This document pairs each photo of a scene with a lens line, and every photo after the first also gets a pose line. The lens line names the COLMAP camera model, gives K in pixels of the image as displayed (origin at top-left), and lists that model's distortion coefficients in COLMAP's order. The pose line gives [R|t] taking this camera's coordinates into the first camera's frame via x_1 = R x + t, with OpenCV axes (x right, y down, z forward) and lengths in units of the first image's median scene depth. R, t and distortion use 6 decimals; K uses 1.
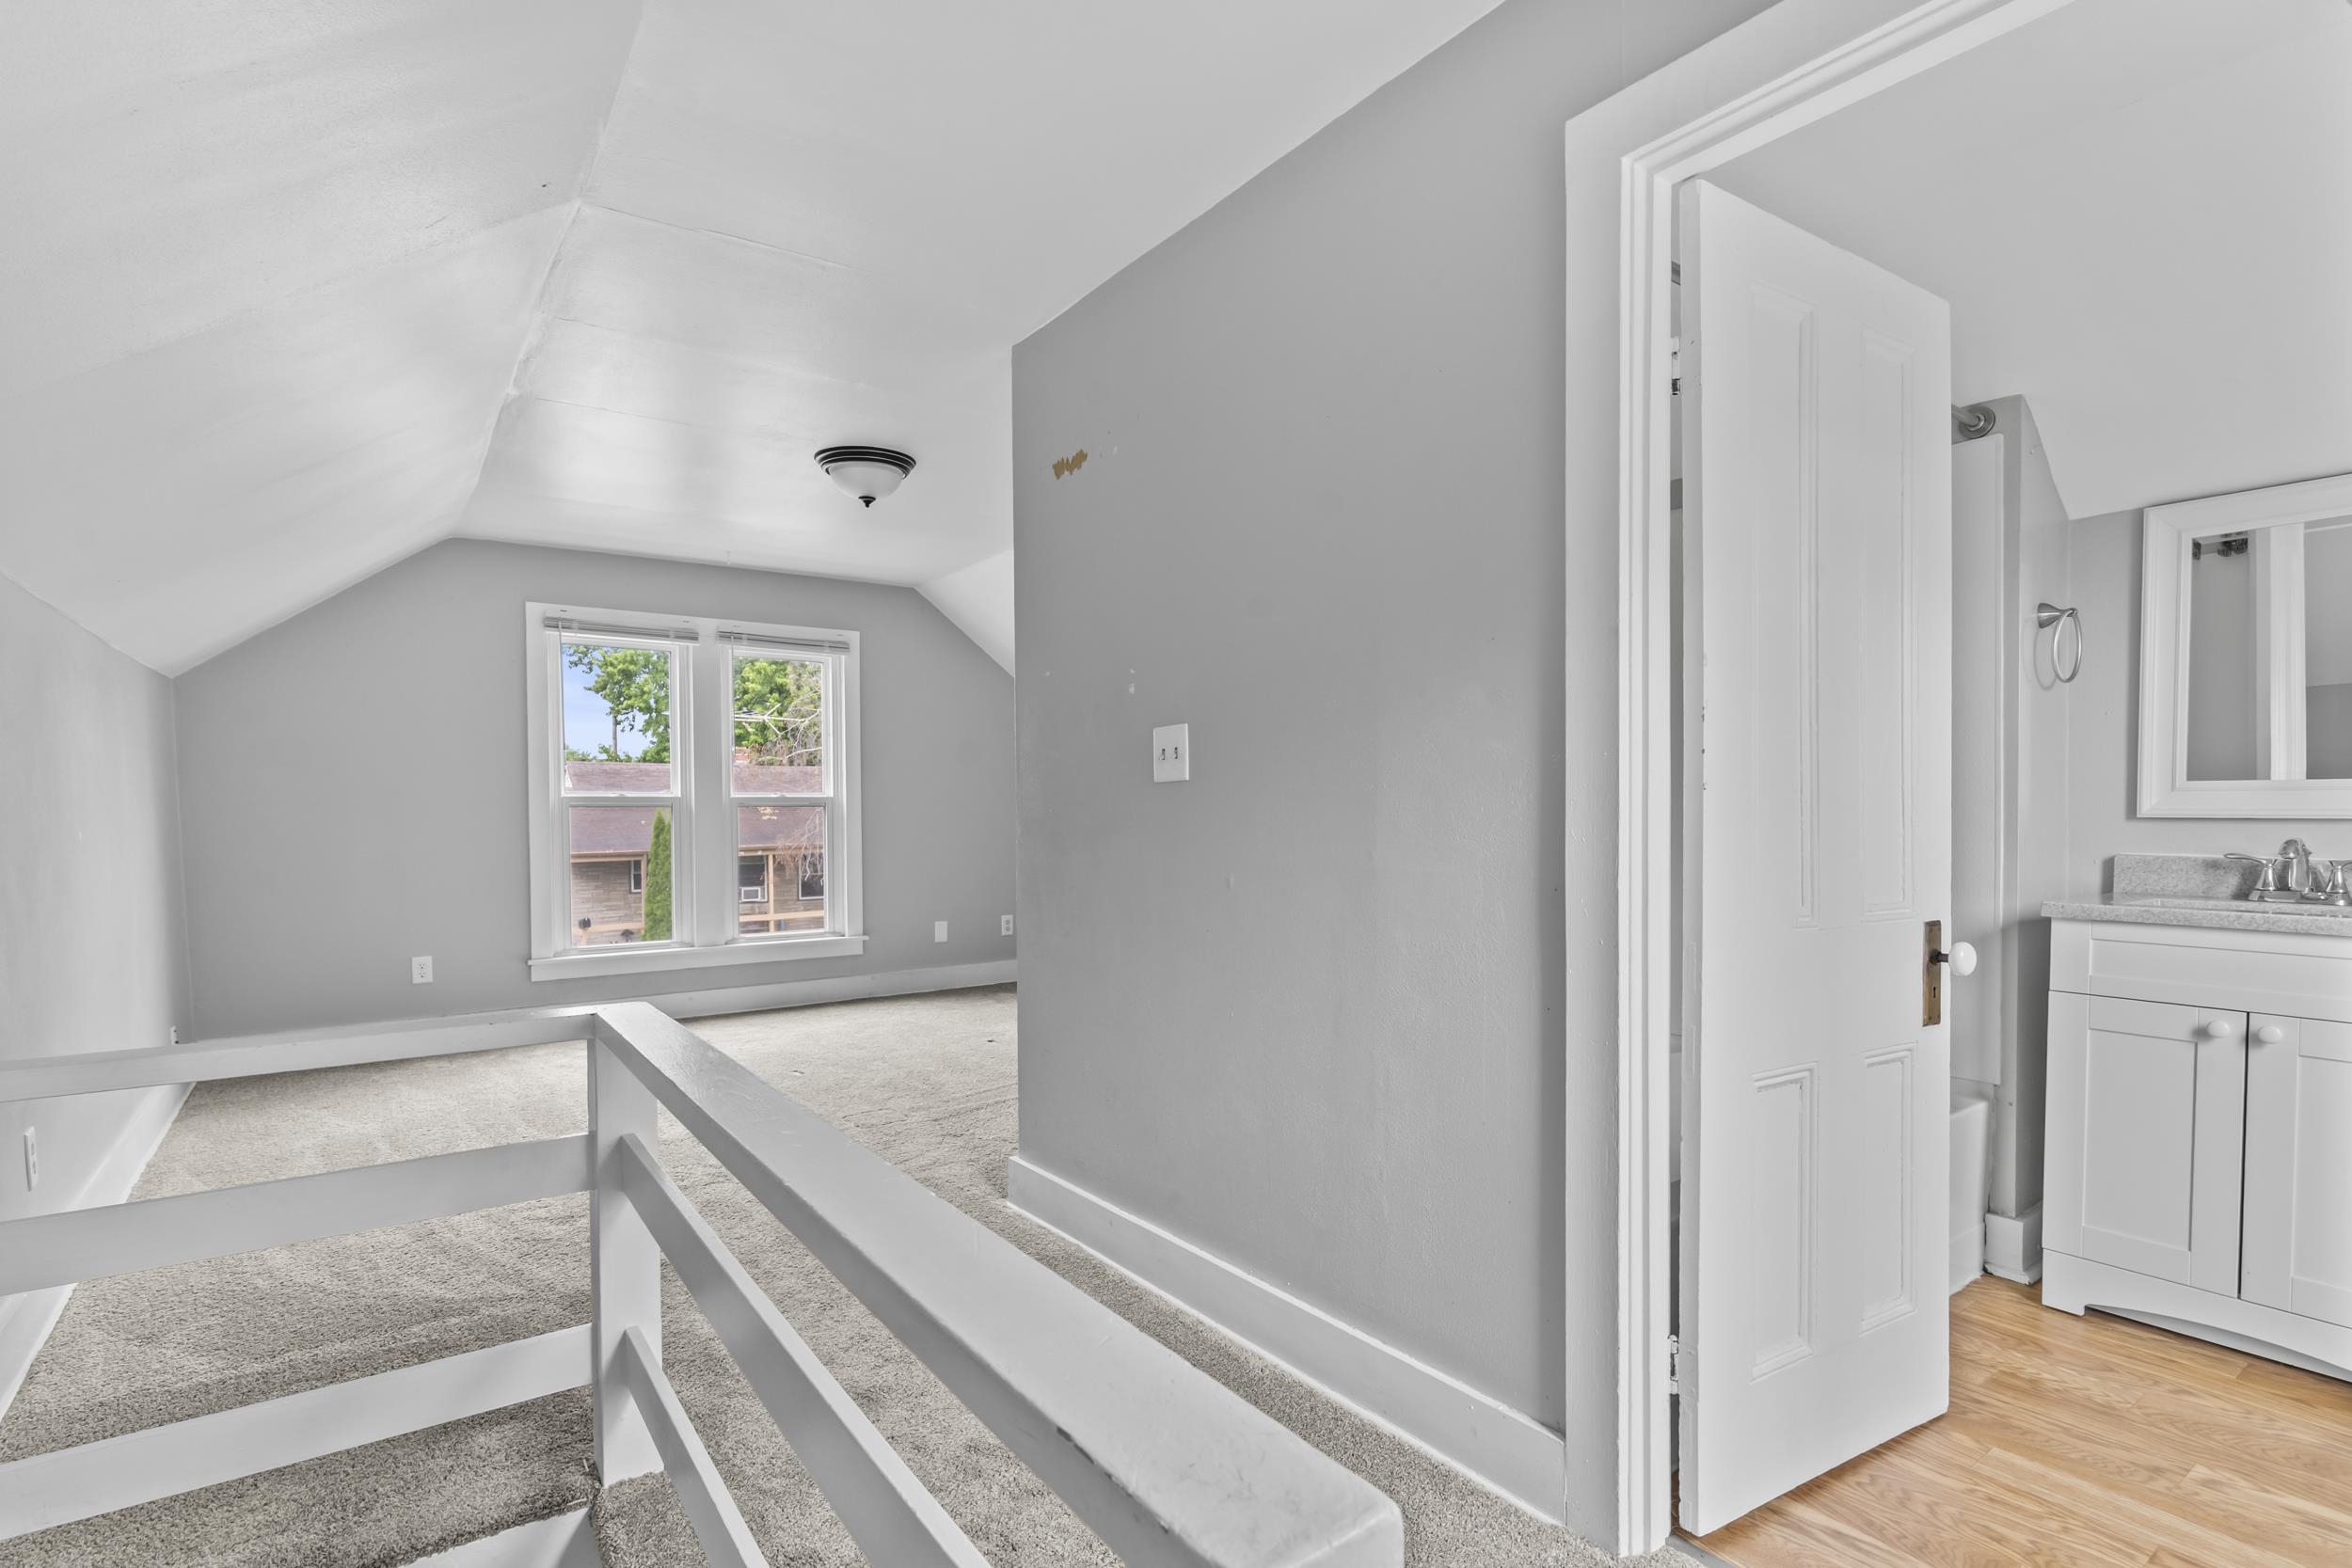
lens RADIAL K [[1125.6, 0, 1173.9], [0, 1125.6, 825.2], [0, 0, 1]] dist [0.002493, 0.000422]
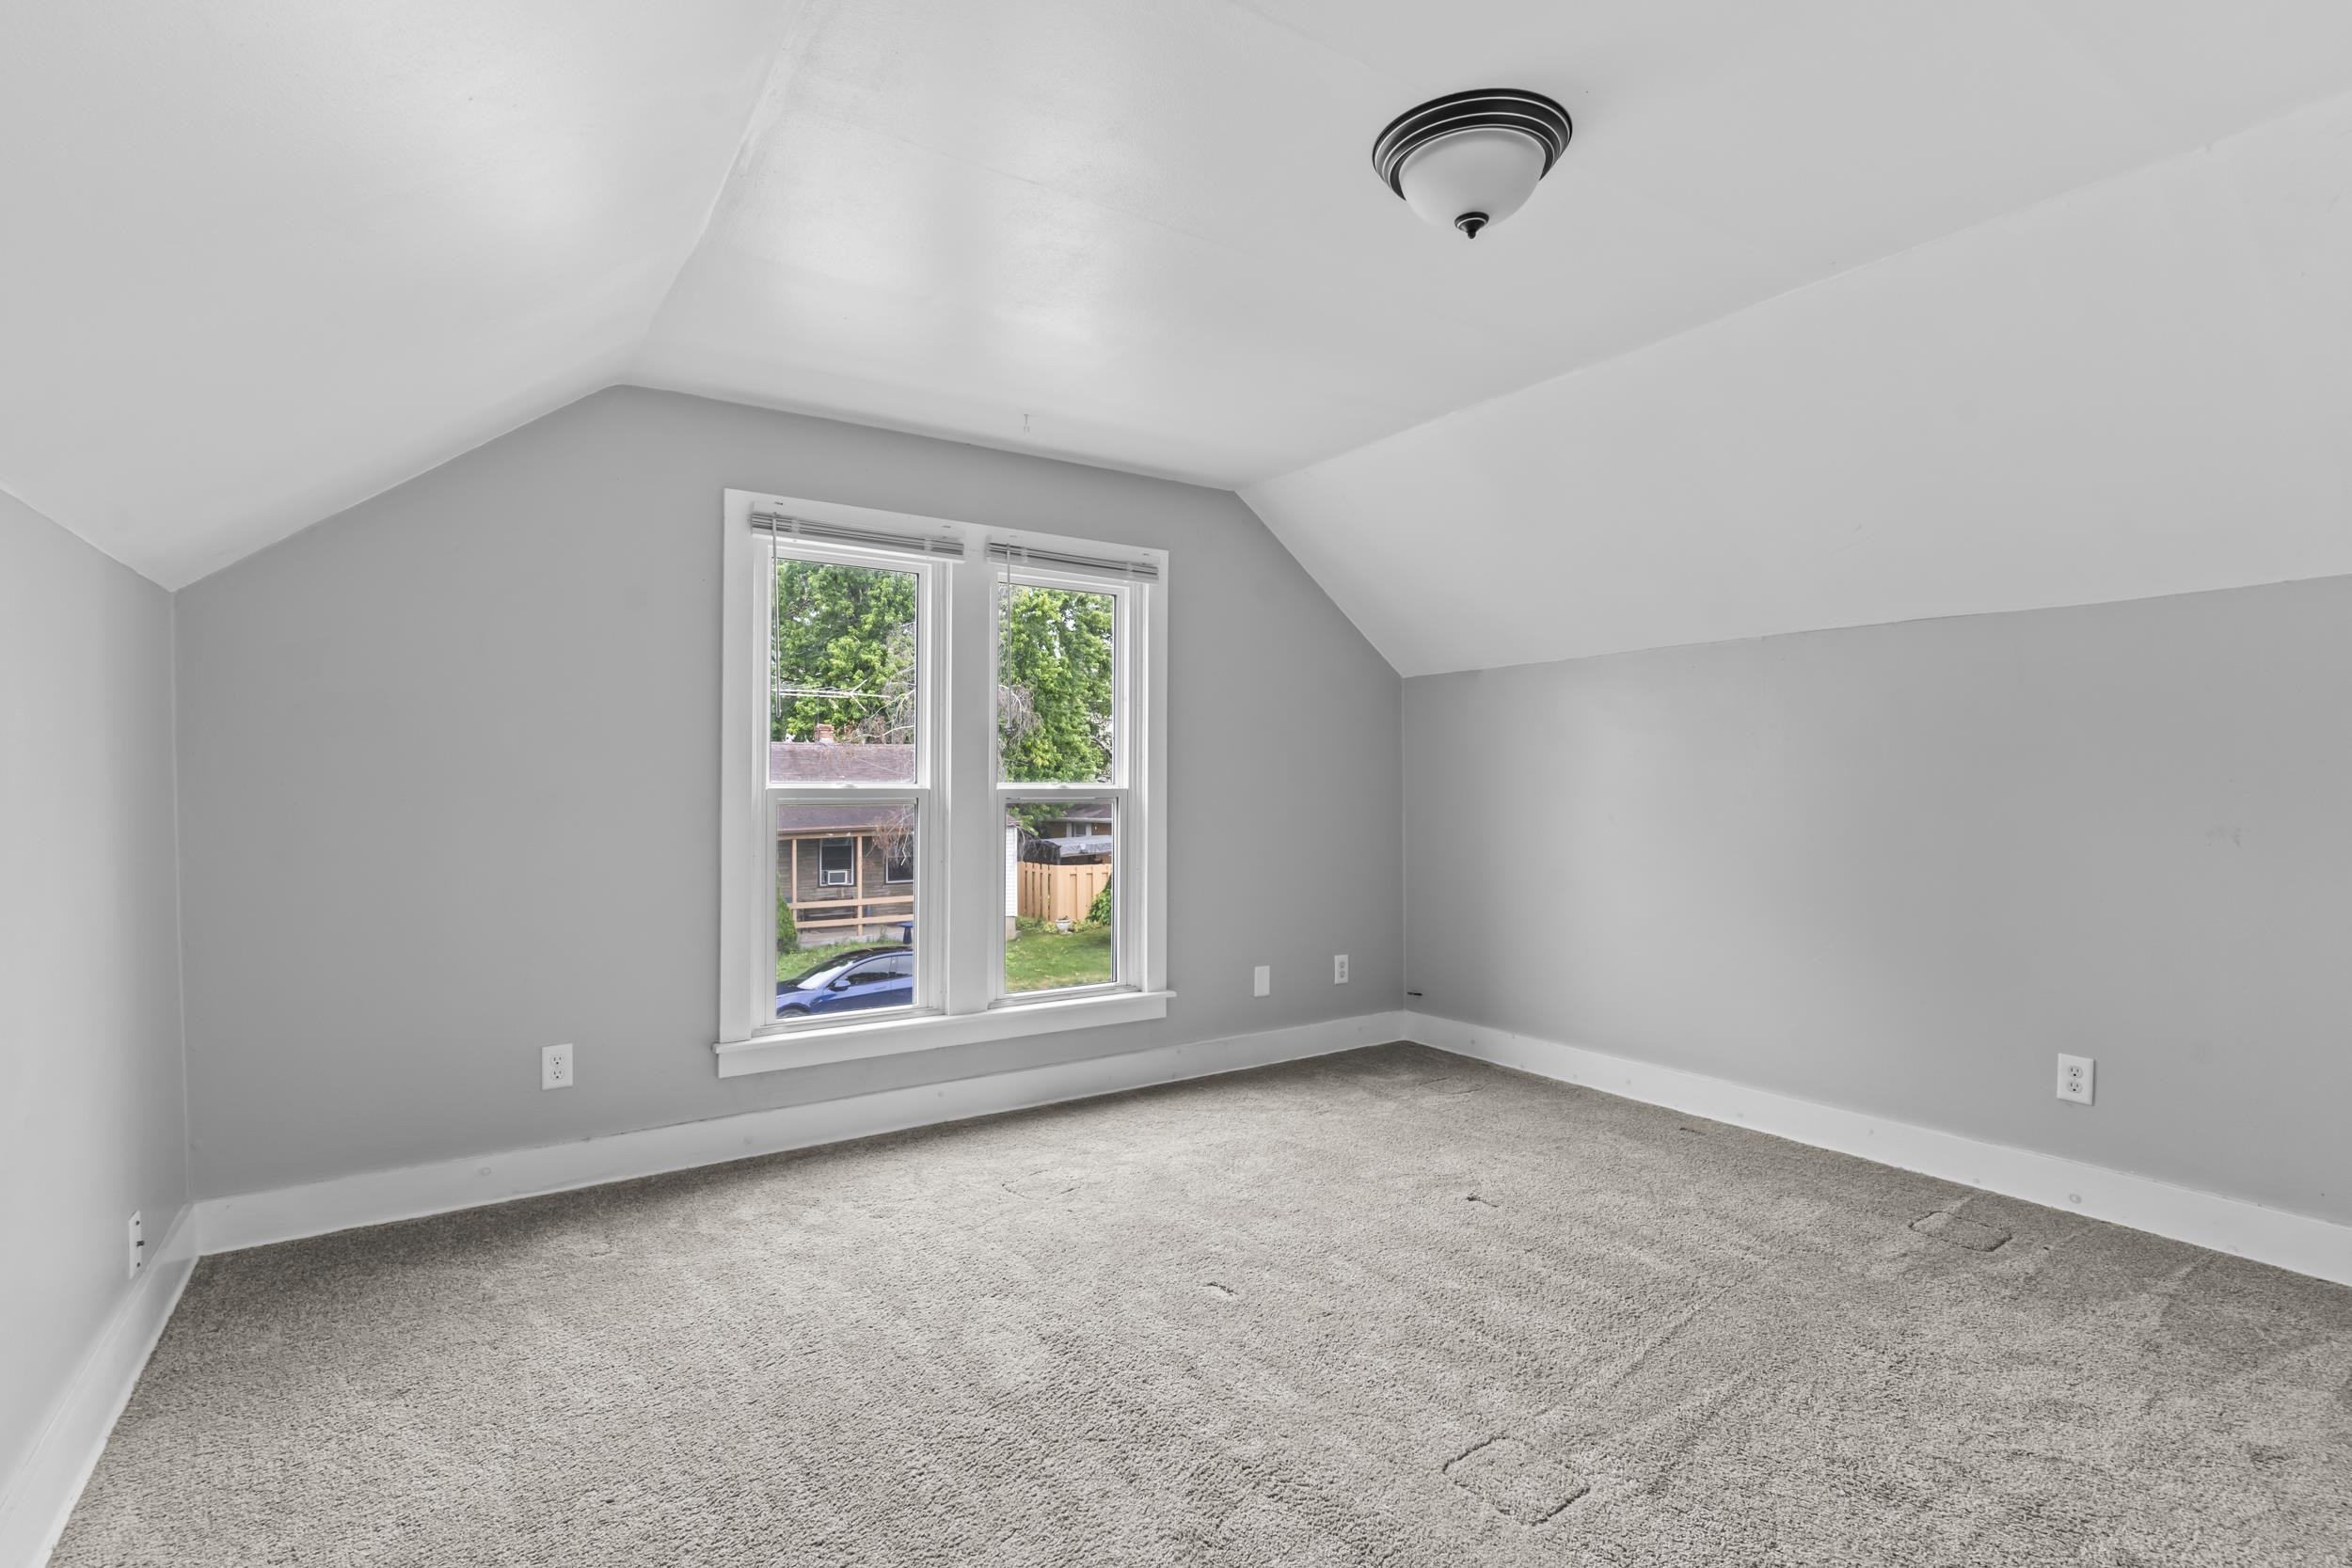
lens RADIAL K [[1104.2, 0, 1175.7], [0, 1104.2, 766.8], [0, 0, 1]] dist [-0.000210, -0.000295]
pose [[0.999276, 0.005067, -0.037698, -0.234833], [-0.006326, 0.999424, -0.033354, -0.015290], [0.037508, 0.033568, 0.998732, 0.307449]]
